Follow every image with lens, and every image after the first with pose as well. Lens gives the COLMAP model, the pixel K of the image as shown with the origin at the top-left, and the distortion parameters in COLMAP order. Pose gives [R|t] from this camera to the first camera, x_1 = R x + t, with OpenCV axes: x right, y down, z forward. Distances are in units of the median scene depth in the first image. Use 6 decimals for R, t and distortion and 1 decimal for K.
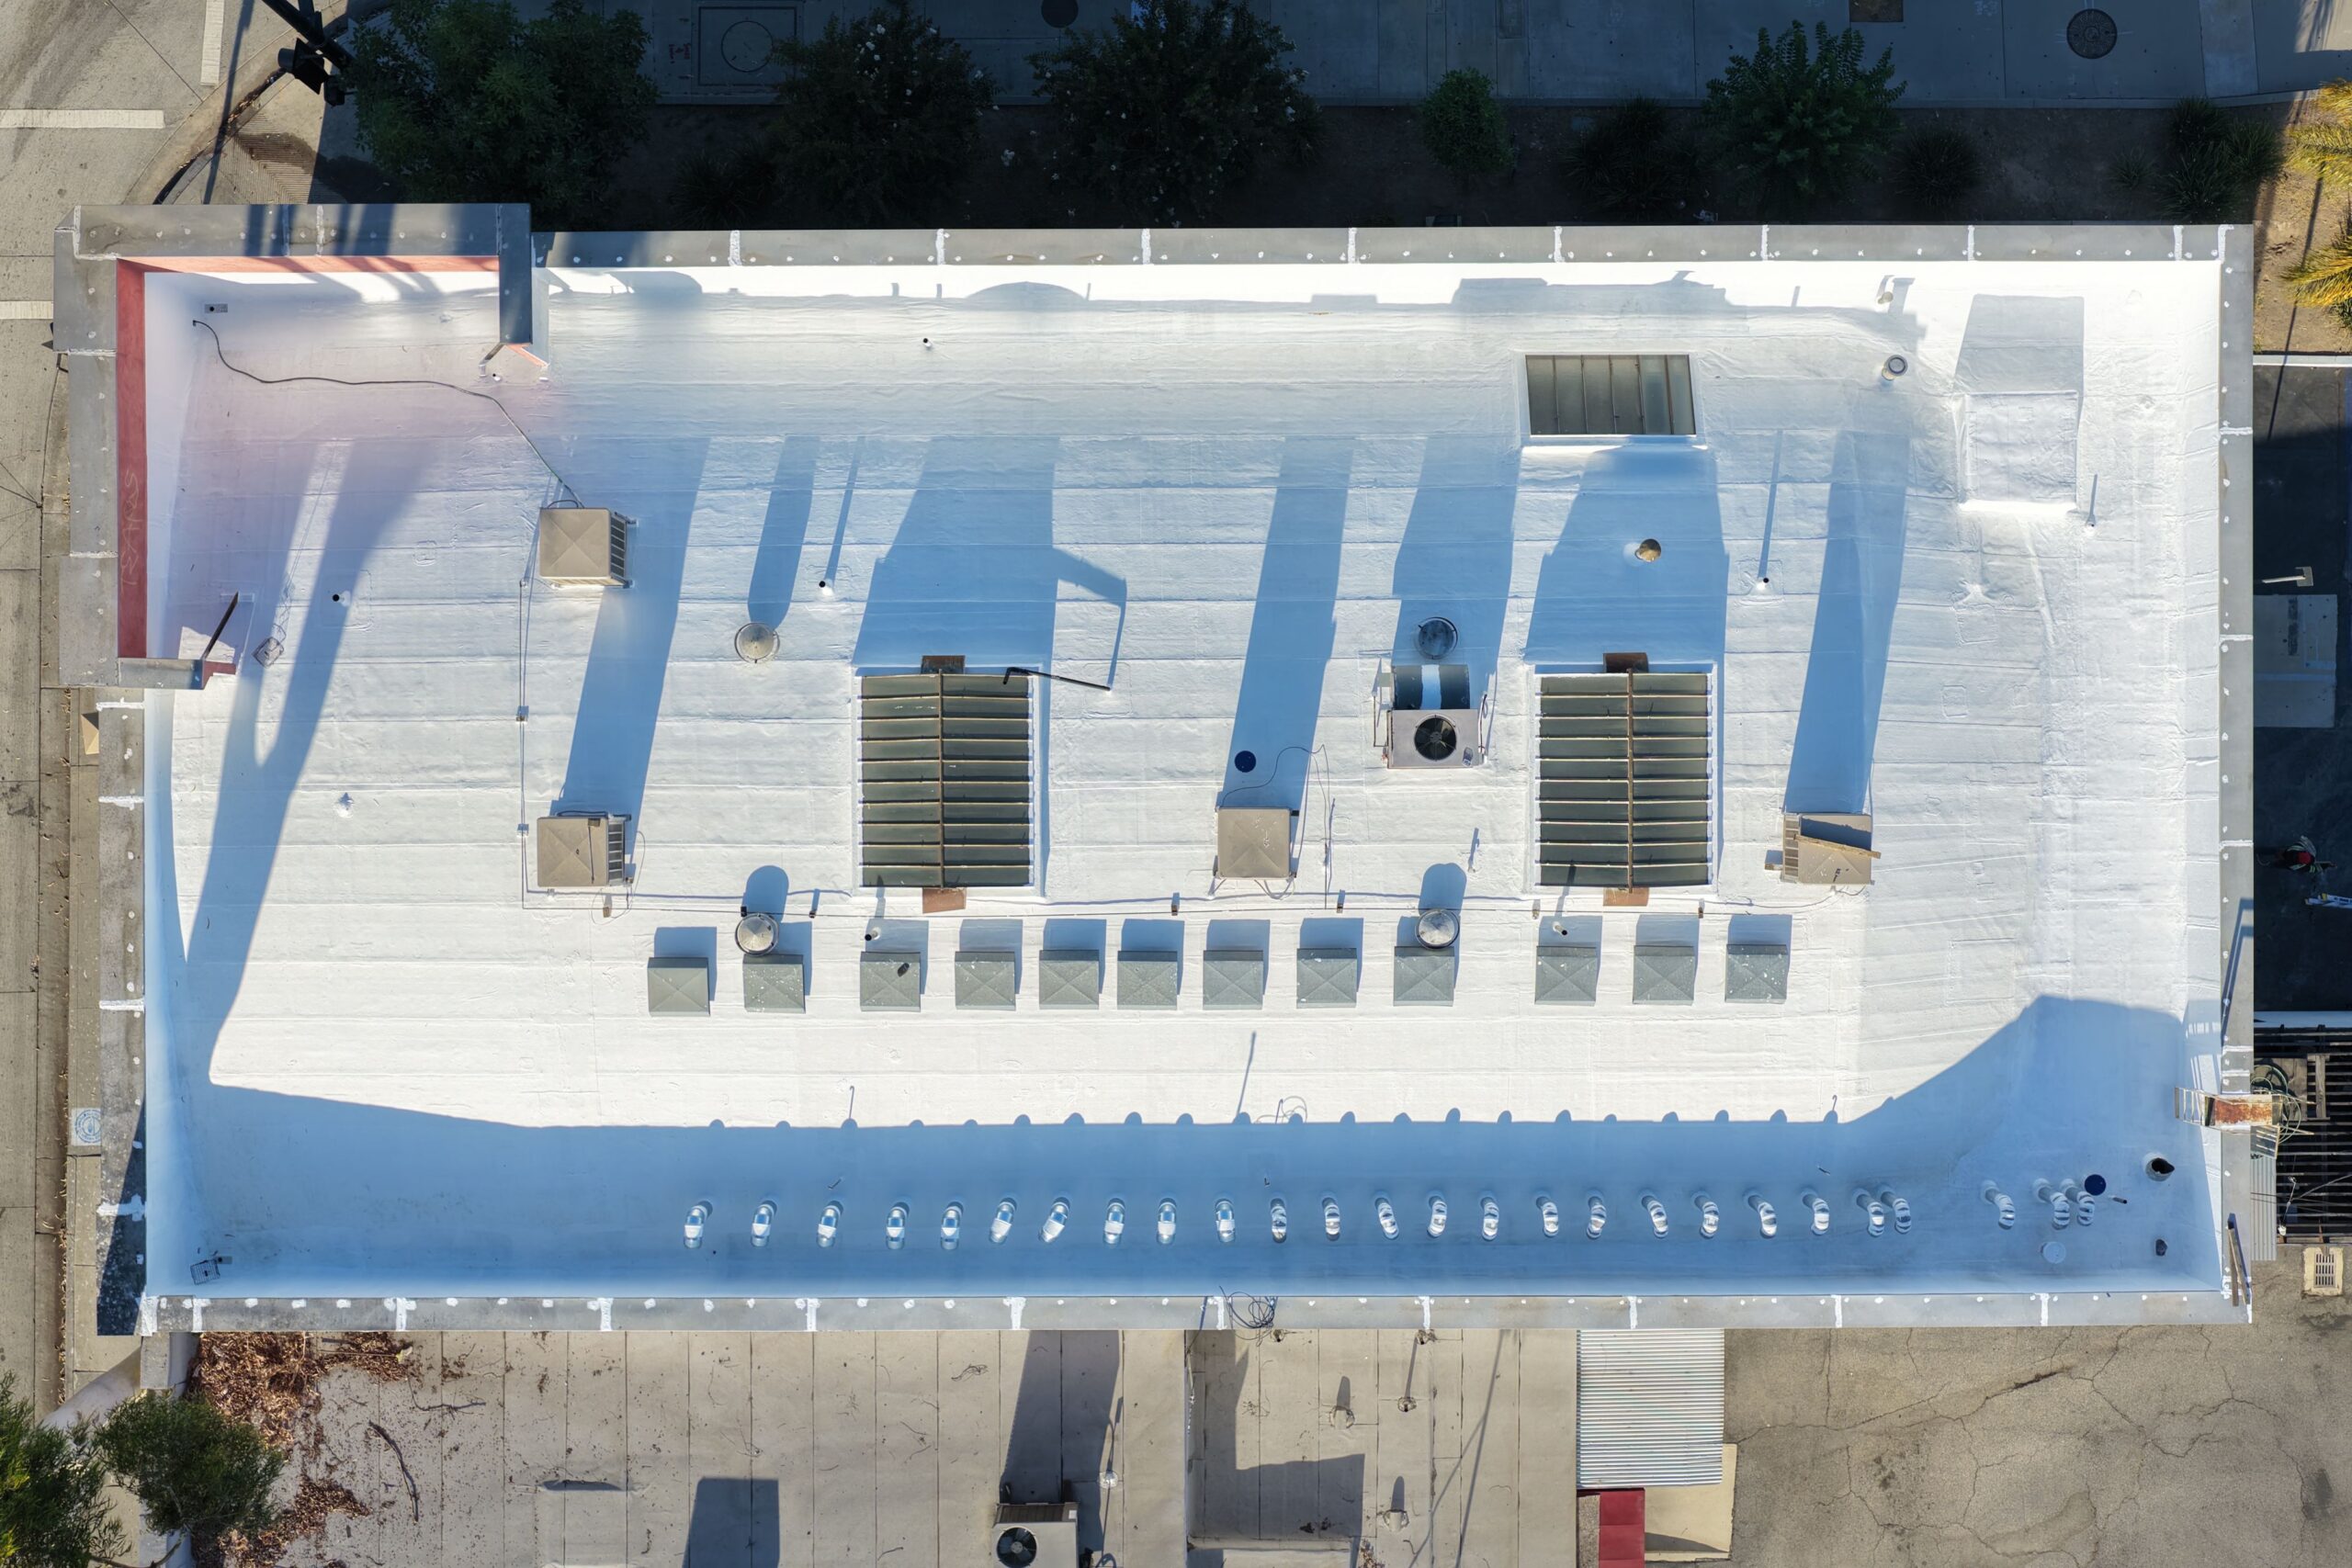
lens RADIAL K [[2334.5, 0, 1168.2], [0, 2334.5, 787.1], [0, 0, 1]] dist [-0.008809, 0.007593]
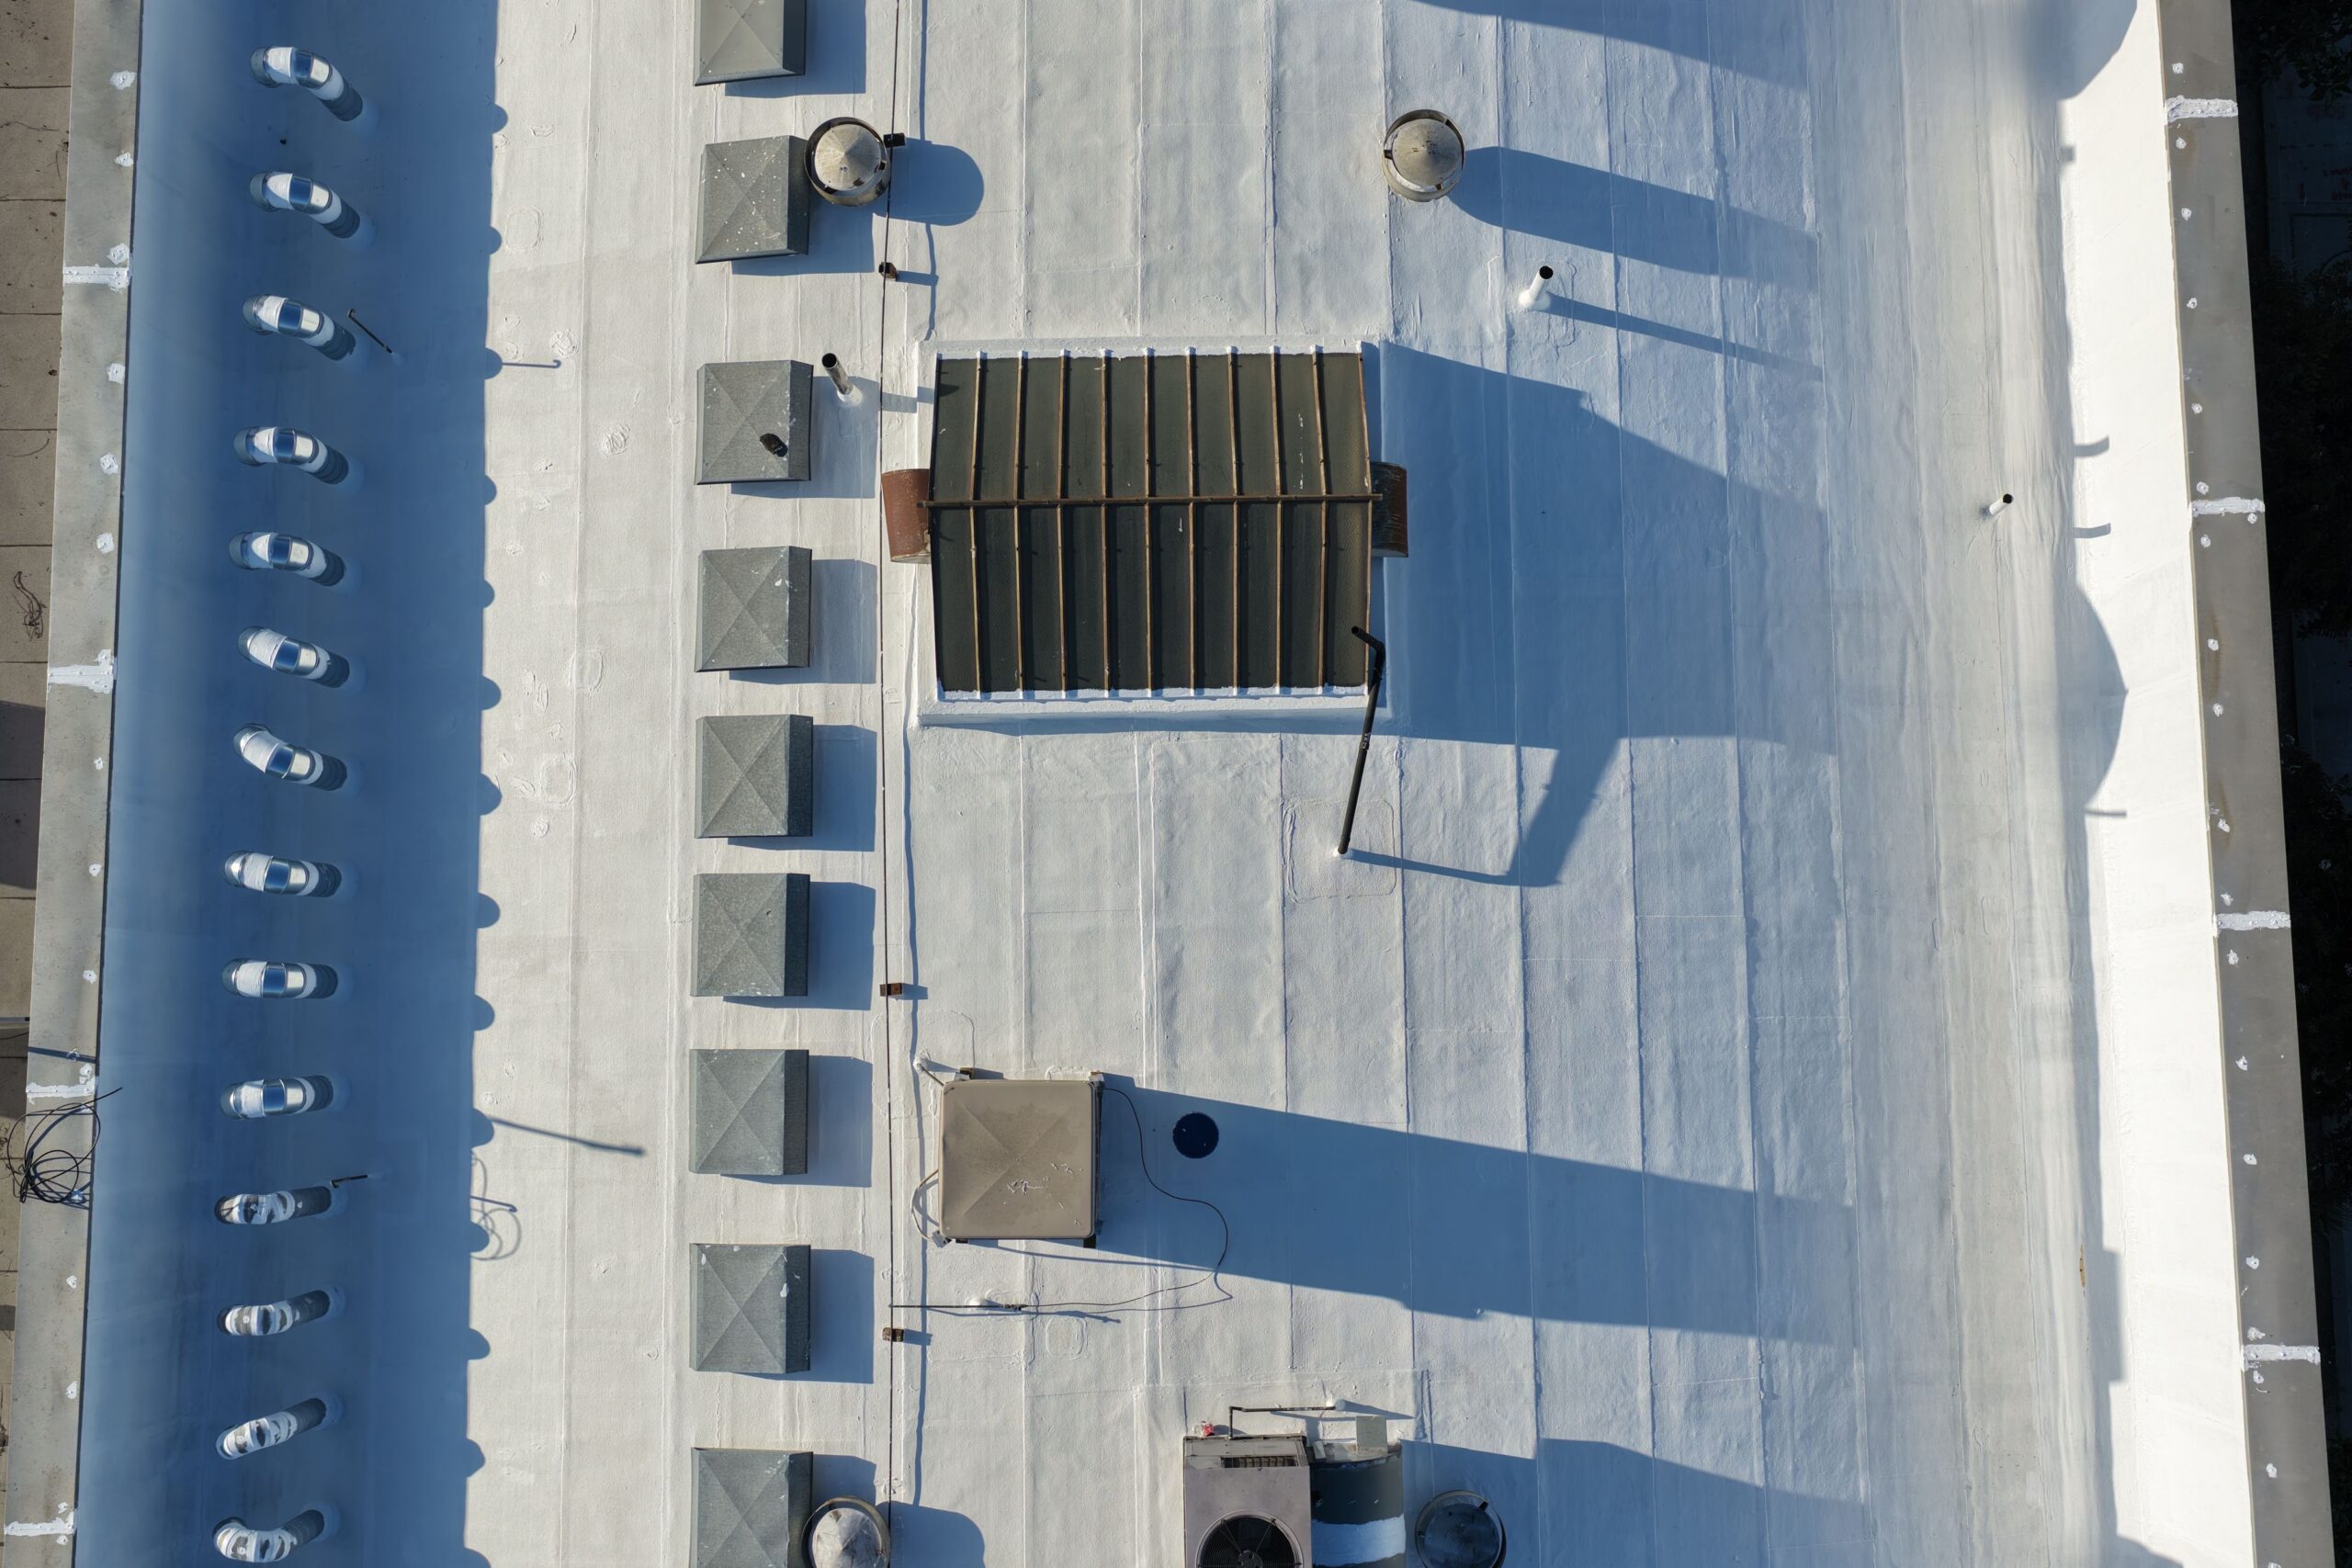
lens RADIAL K [[2334.5, 0, 1168.2], [0, 2334.5, 787.1], [0, 0, 1]] dist [-0.008809, 0.007593]
pose [[0.007534, 0.996161, -0.087210, 0.003501], [-0.999940, 0.008204, 0.007320, -0.009187], [0.008007, 0.087150, 0.996163, 0.508863]]
